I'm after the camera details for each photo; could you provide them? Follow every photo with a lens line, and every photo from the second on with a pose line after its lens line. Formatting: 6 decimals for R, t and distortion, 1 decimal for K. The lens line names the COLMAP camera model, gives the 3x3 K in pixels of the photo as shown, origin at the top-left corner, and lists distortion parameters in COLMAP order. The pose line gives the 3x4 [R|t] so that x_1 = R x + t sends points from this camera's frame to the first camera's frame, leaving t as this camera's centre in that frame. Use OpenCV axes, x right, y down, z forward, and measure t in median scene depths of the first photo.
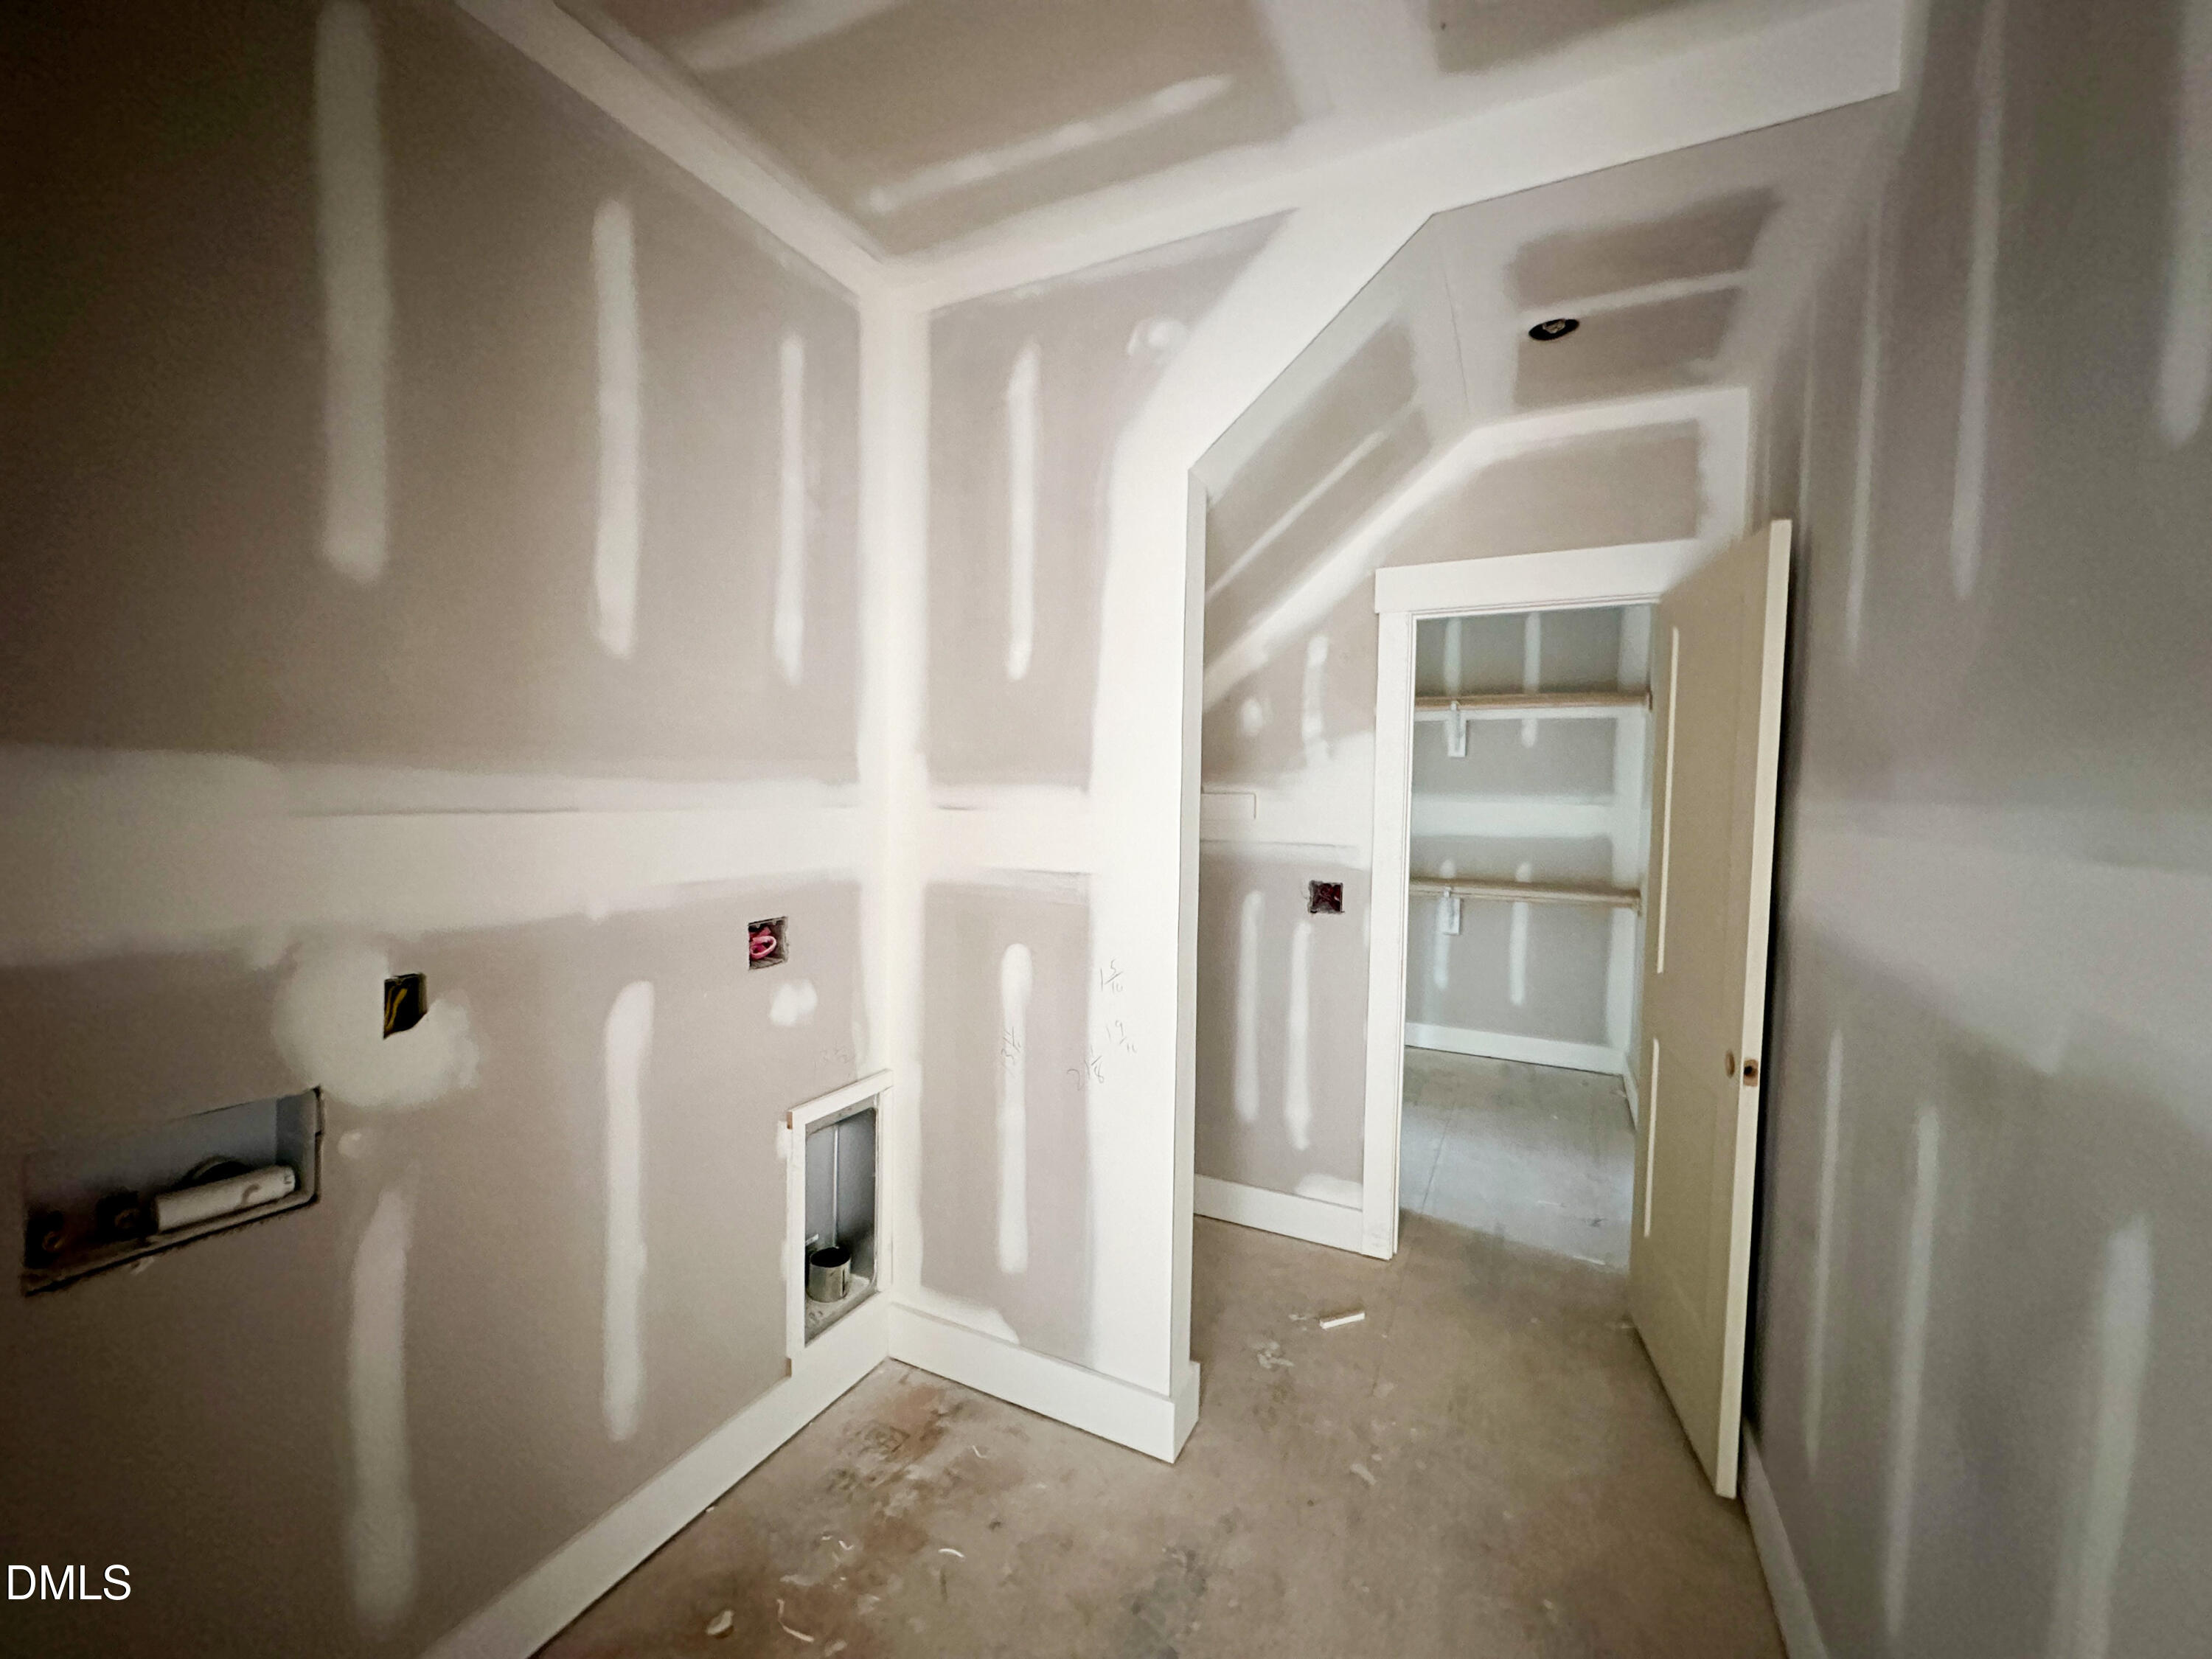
lens RADIAL K [[882.1, 0, 1106.0], [0, 882.1, 829.5], [0, 0, 1]] dist [0.000177, 0.000122]
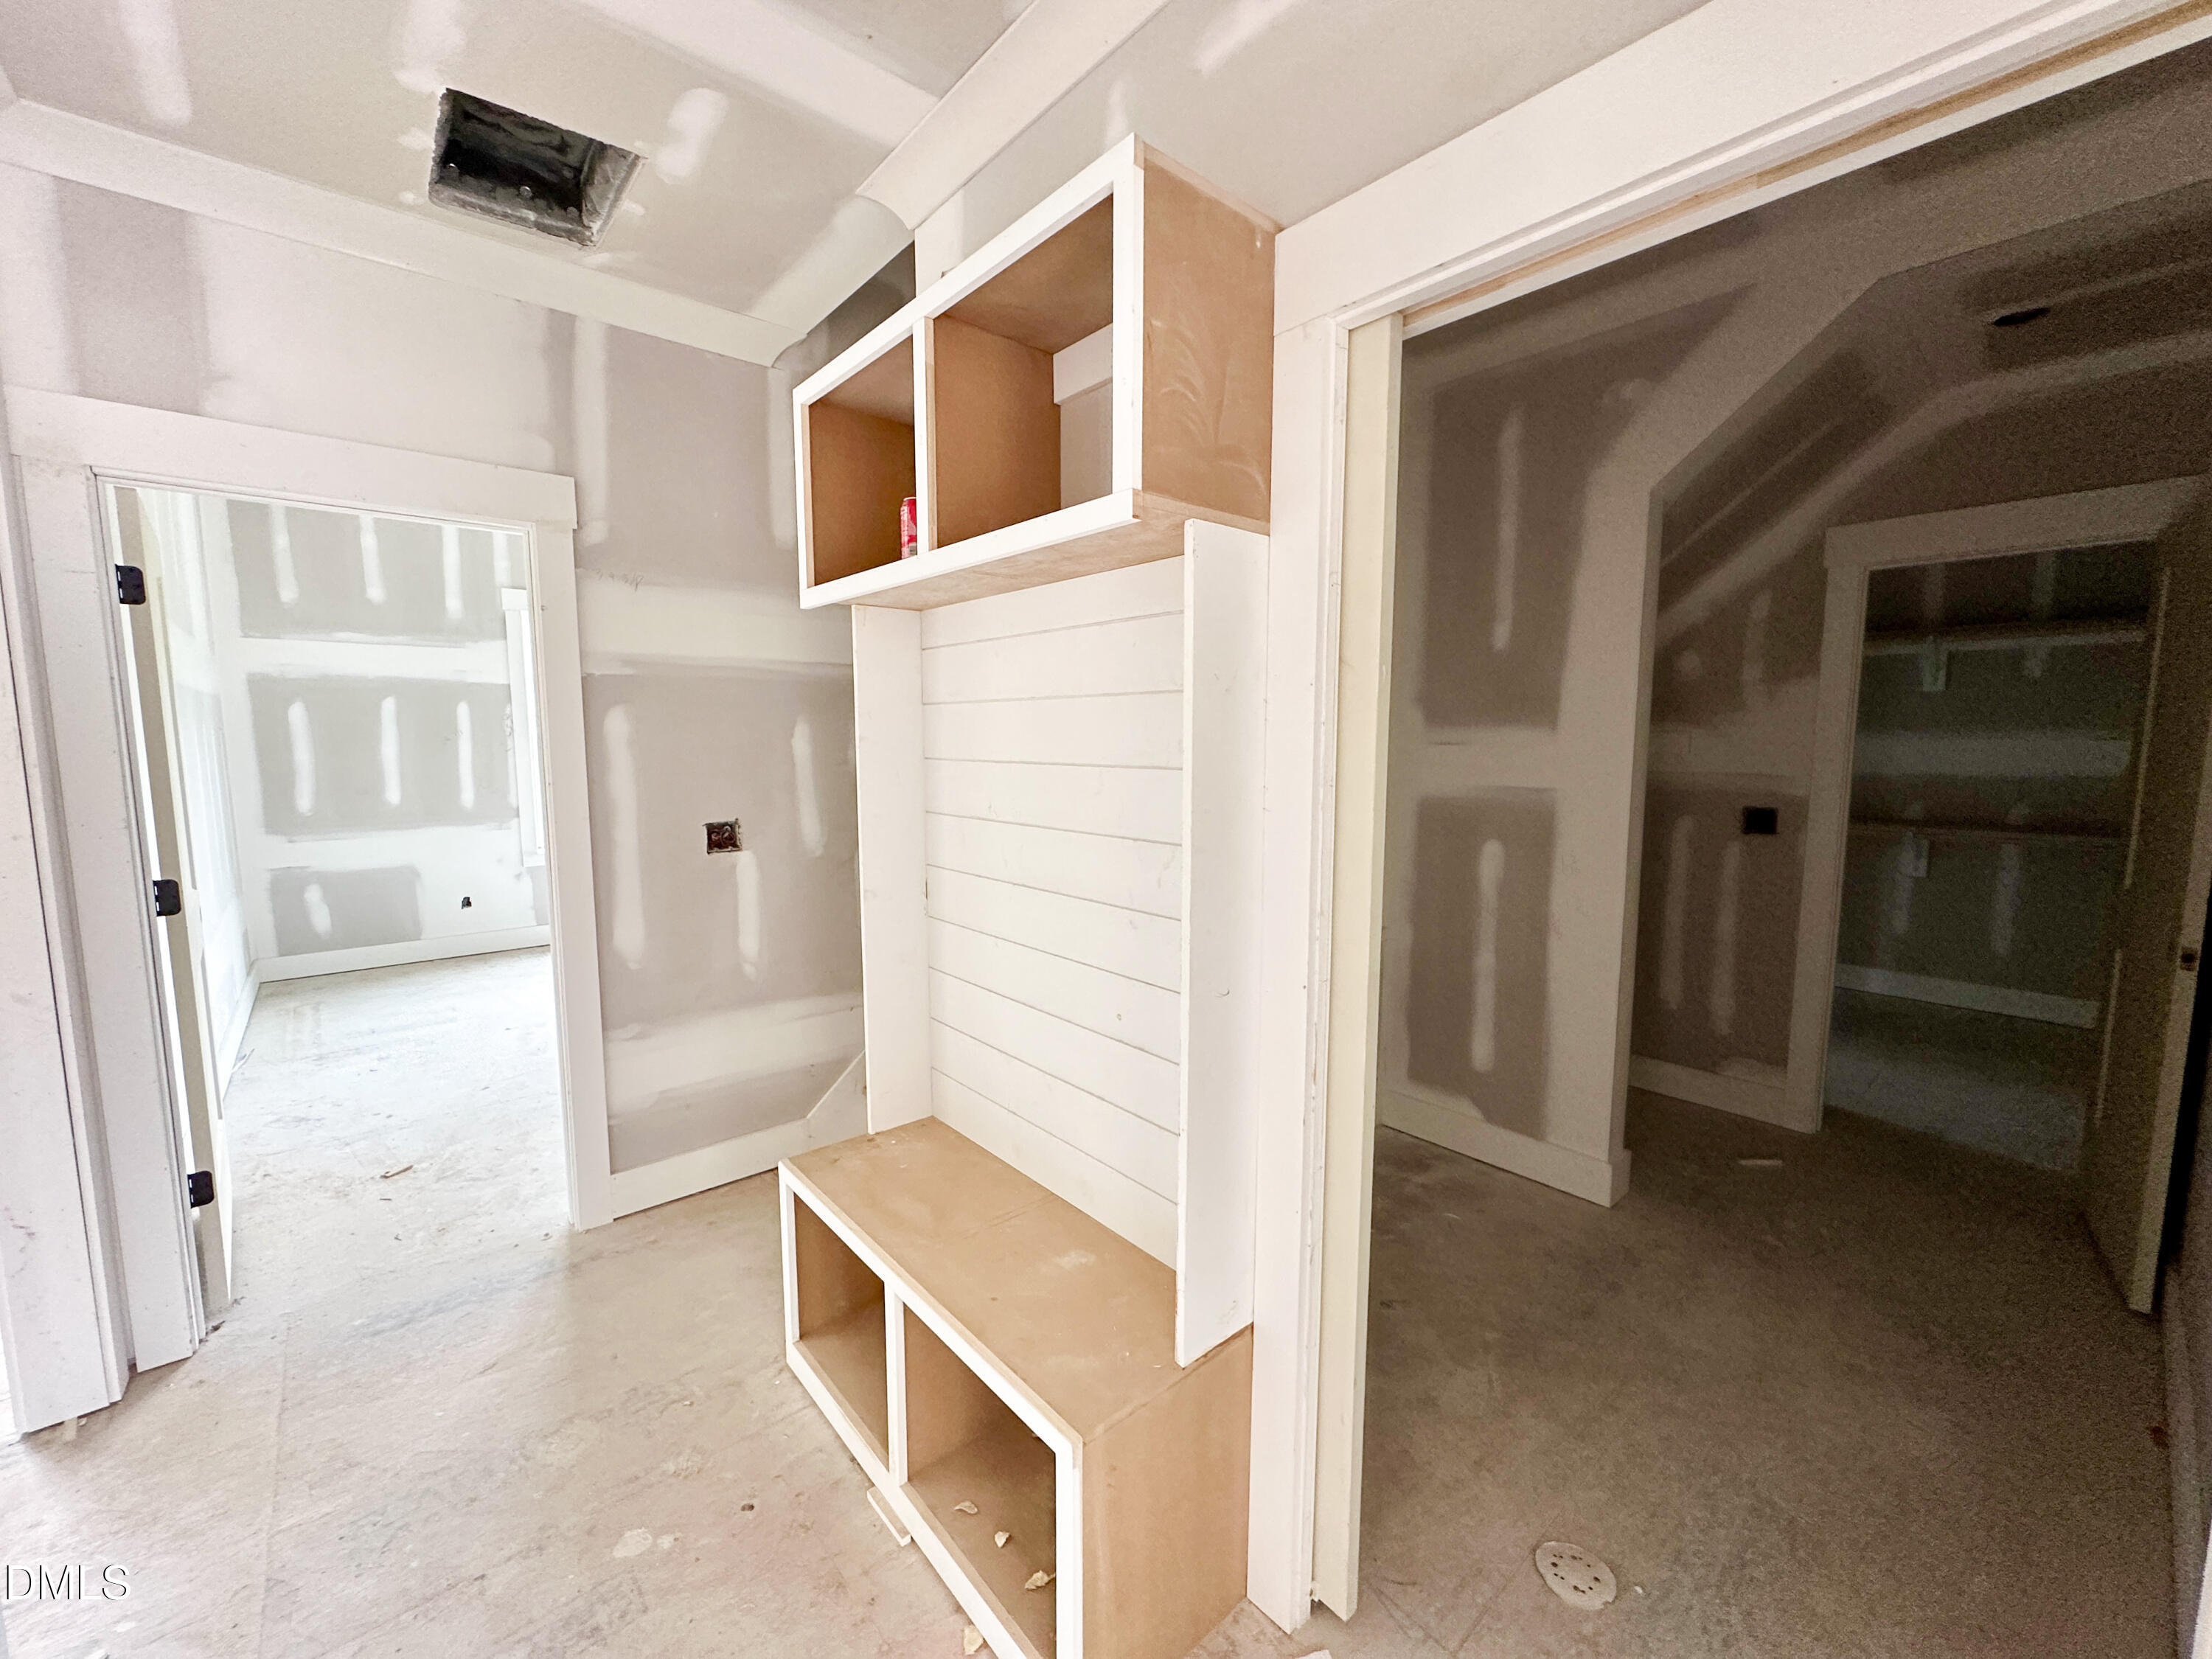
lens RADIAL K [[882.1, 0, 1106.0], [0, 882.1, 829.5], [0, 0, 1]] dist [0.000177, 0.000122]
pose [[0.922414, 0.025236, -0.385377, -0.098162], [-0.003308, 0.998342, 0.057458, 0.025274], [0.386188, -0.051726, 0.920969, -0.411008]]
